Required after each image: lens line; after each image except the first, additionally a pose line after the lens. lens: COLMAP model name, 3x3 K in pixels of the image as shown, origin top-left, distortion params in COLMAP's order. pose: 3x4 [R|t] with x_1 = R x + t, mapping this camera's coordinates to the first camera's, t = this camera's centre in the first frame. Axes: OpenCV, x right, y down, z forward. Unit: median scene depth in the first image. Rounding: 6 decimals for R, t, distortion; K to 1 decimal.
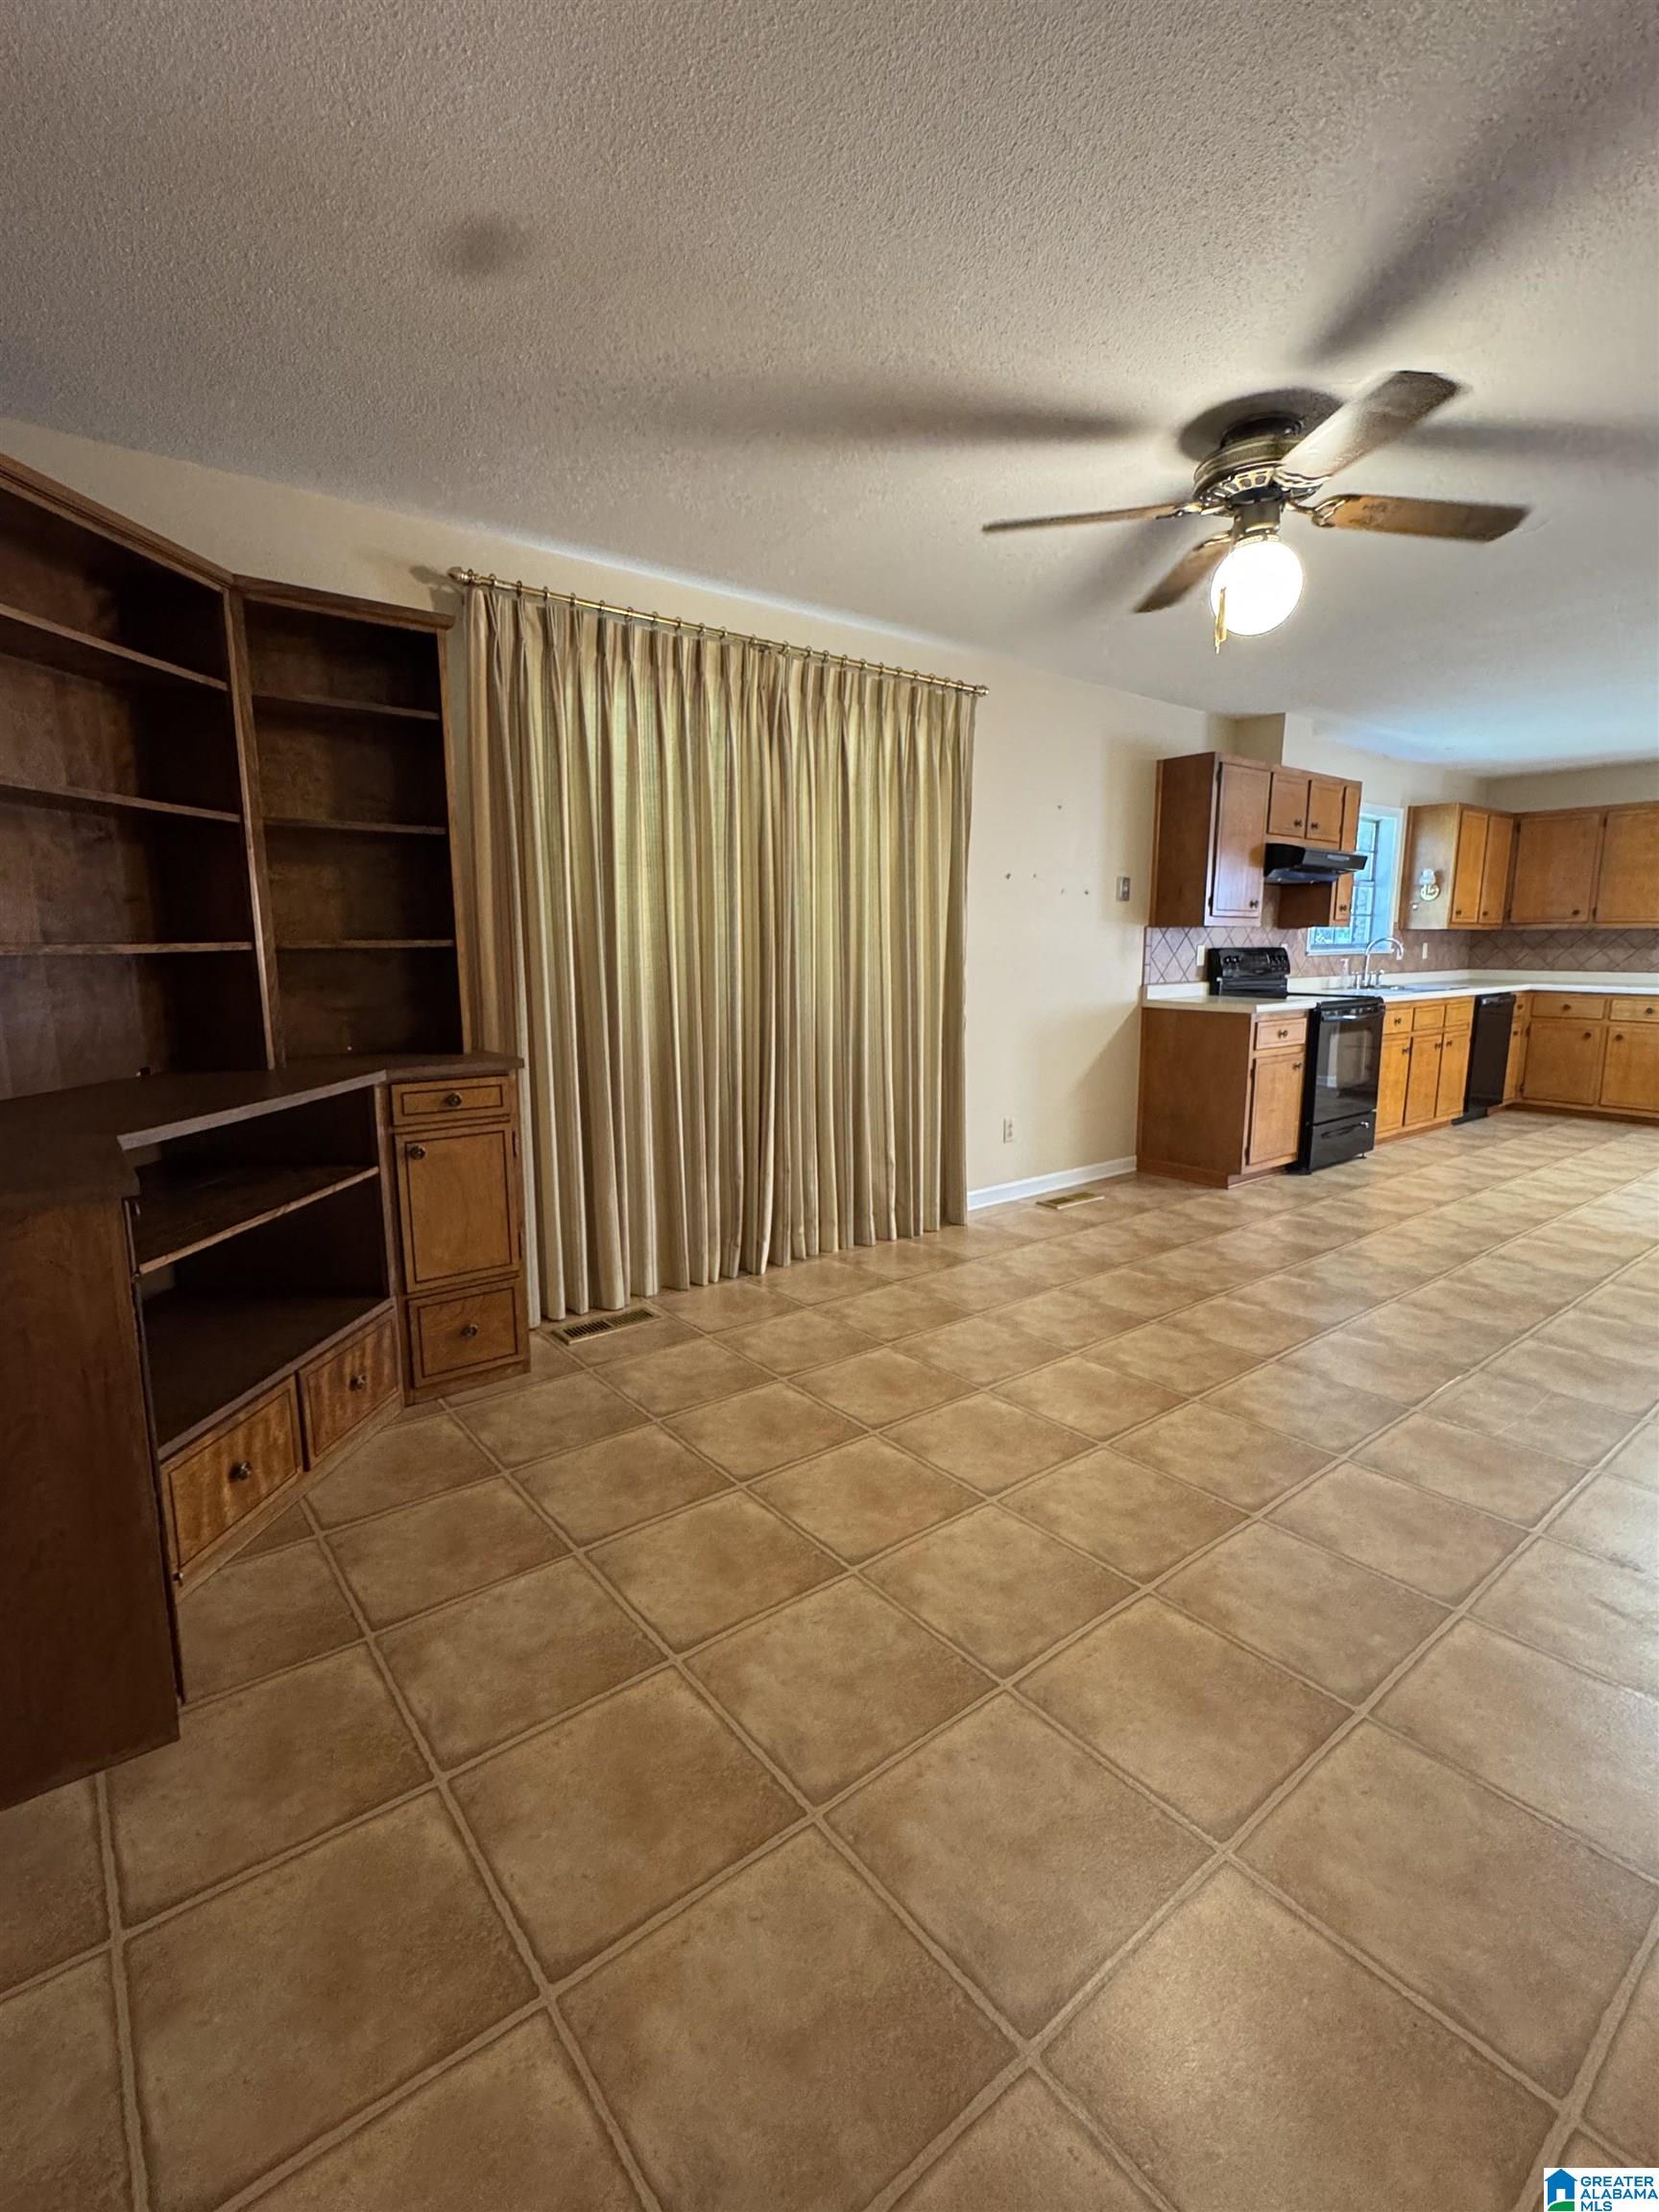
lens RADIAL K [[1001.4, 0, 829.5], [0, 1001.4, 1106.0], [0, 0, 1]] dist [-0.000224, 0.000012]
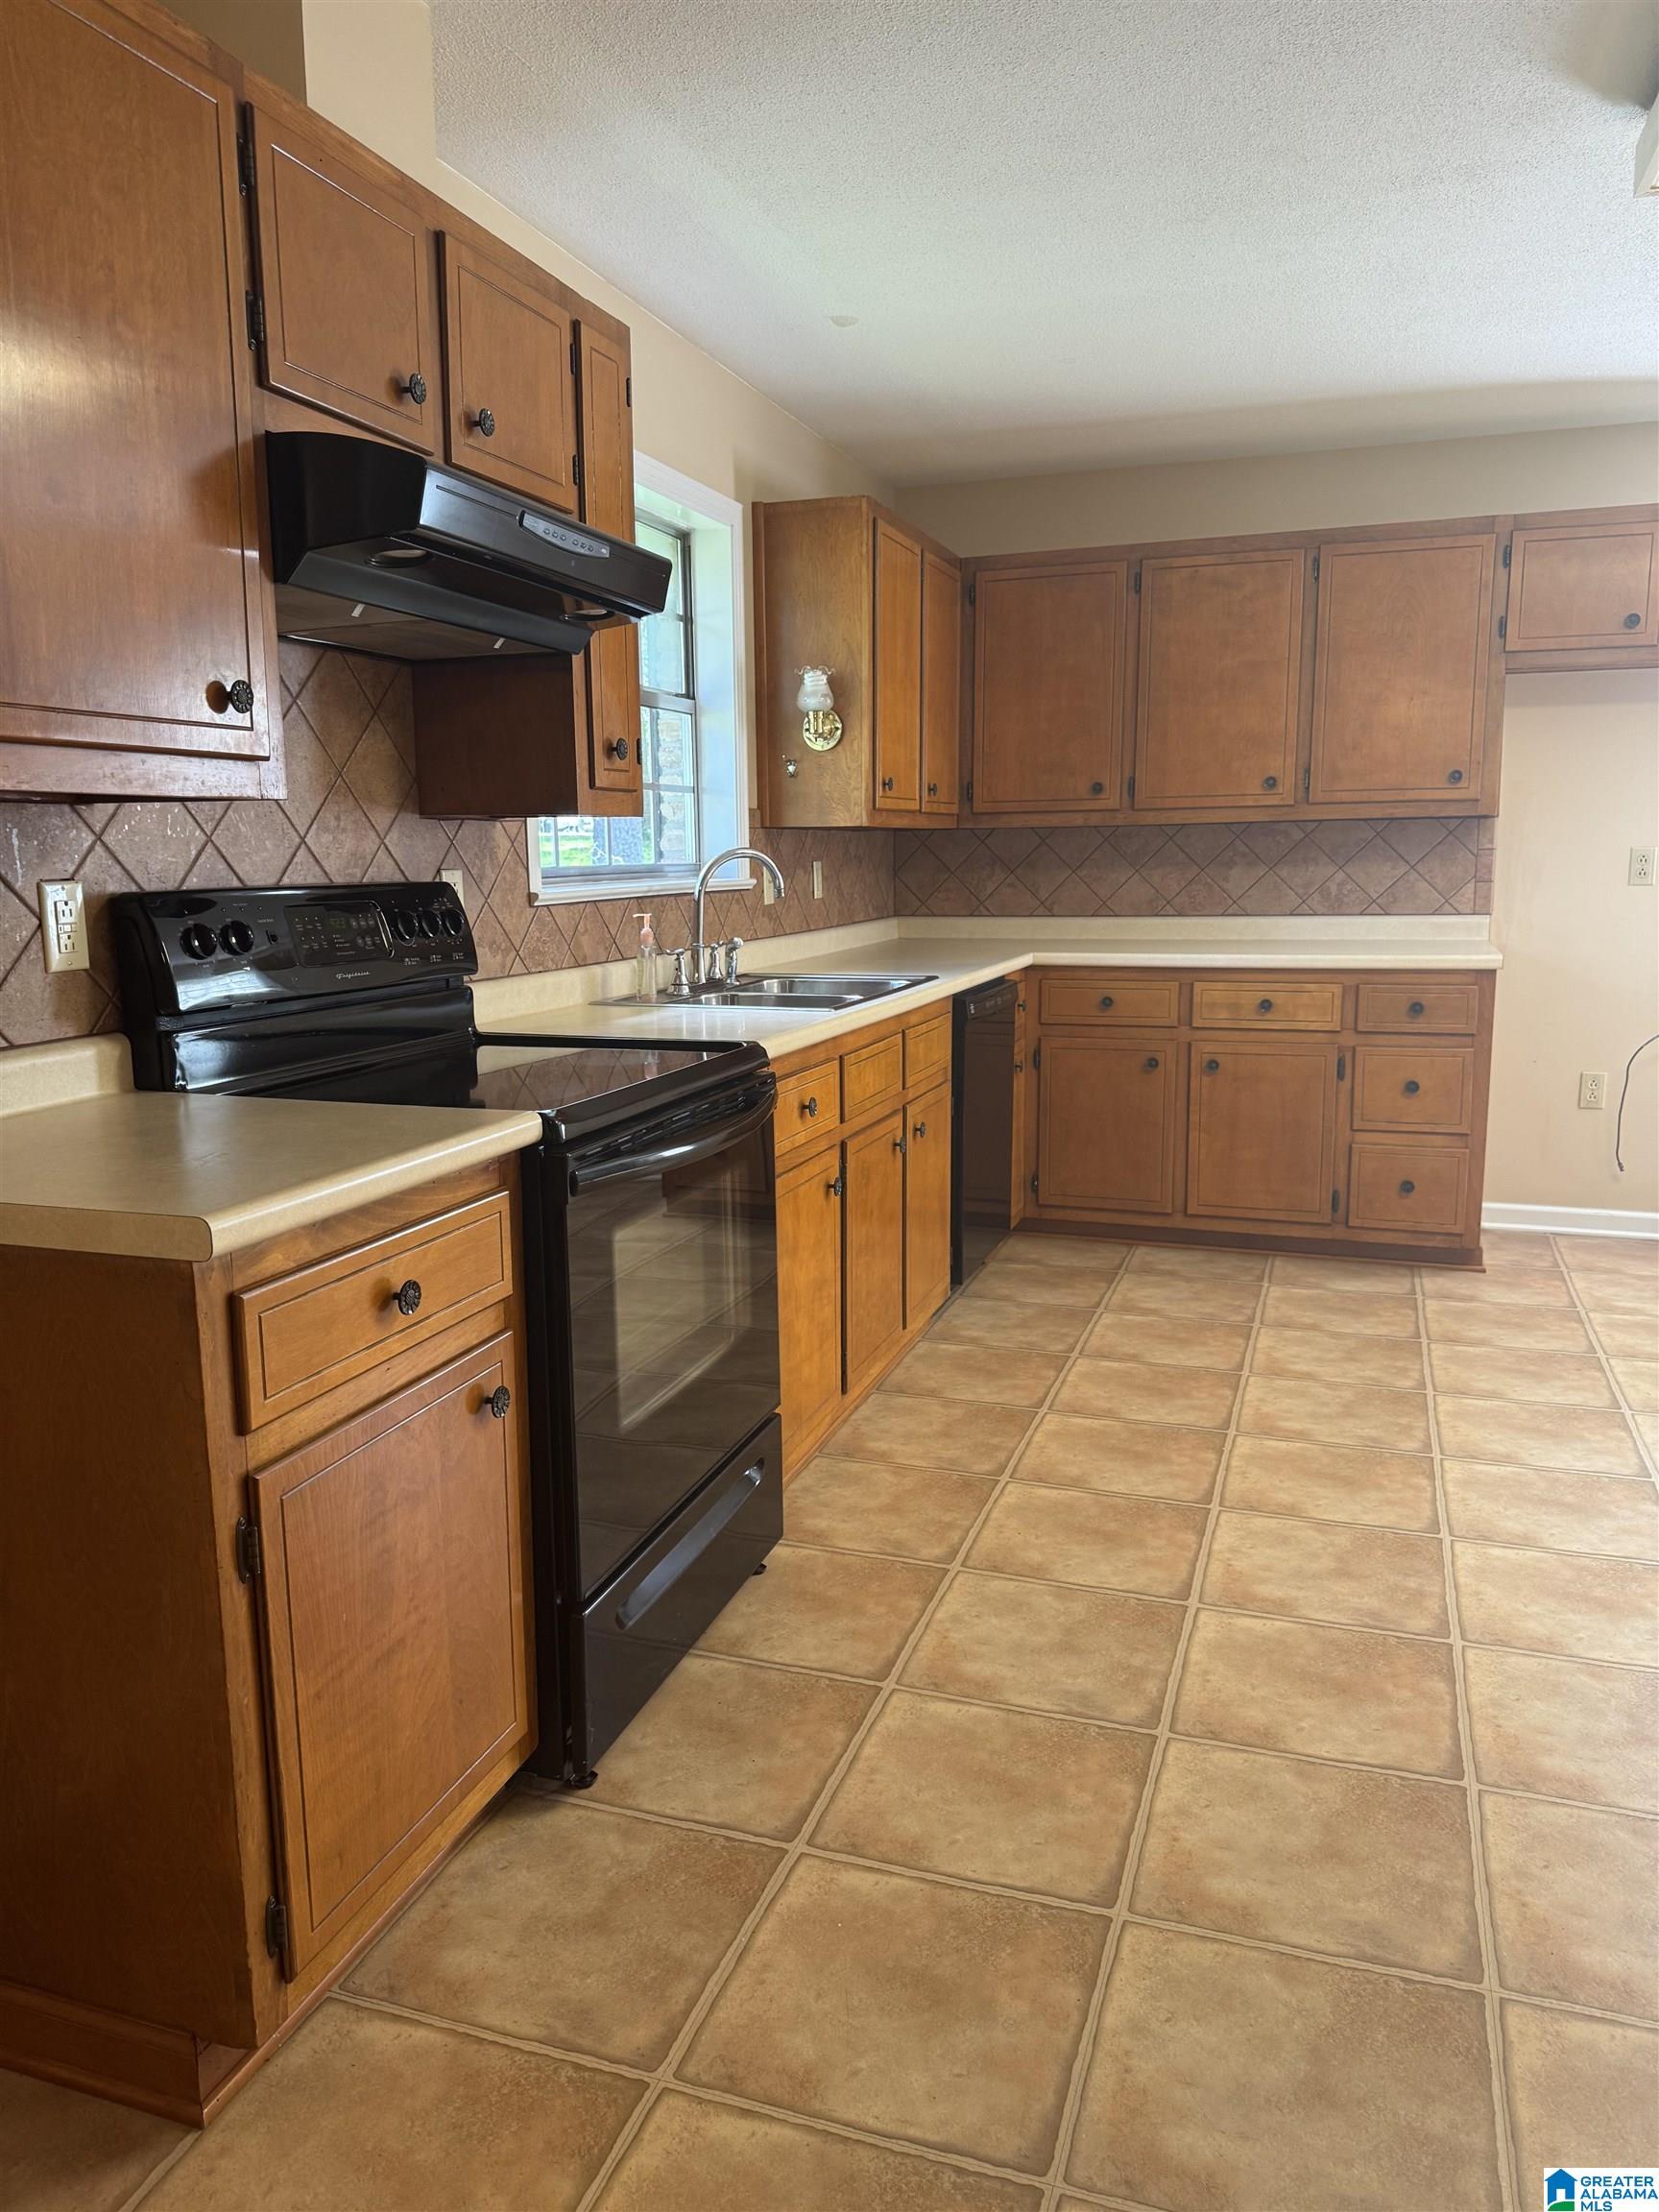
lens RADIAL K [[1545.7, 0, 815.2], [0, 1545.7, 1115.3], [0, 0, 1]] dist [0.149096, -0.288386]
pose [[0.843550, -0.097955, 0.528041, 0.319303], [0.097581, 0.994815, 0.028659, -0.100267], [-0.528111, 0.027352, 0.848735, 0.599755]]
